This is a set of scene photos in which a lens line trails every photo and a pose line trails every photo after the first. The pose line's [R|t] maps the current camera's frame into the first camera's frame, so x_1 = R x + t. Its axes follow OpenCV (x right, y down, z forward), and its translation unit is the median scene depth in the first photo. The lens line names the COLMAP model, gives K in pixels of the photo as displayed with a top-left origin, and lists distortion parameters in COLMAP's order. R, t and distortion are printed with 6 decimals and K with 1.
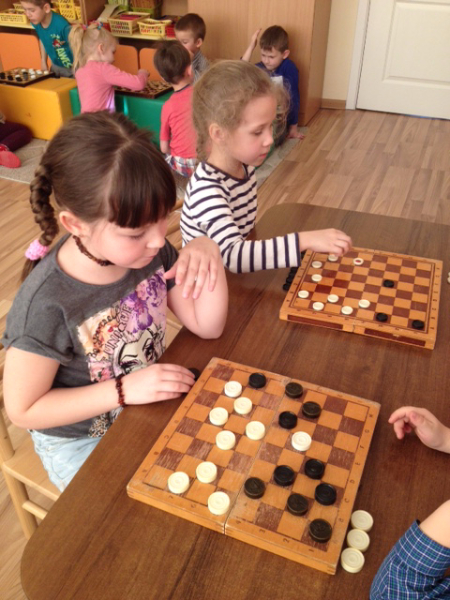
lens RADIAL K [[582.6, 0, 226.3], [0, 582.6, 277.6], [0, 0, 1]] dist [0.159166, -0.280800]
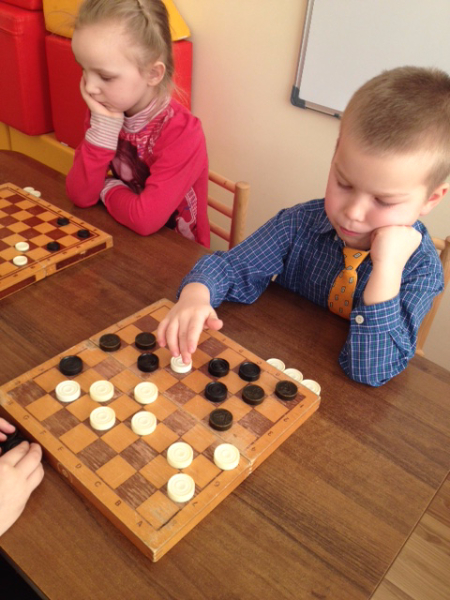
lens RADIAL K [[582.6, 0, 226.3], [0, 582.6, 277.6], [0, 0, 1]] dist [0.159166, -0.280800]
pose [[0.310206, -0.502226, 0.807181, -0.510897], [0.444555, 0.827146, 0.343802, -0.108267], [-0.840323, 0.252187, 0.479852, 0.485311]]
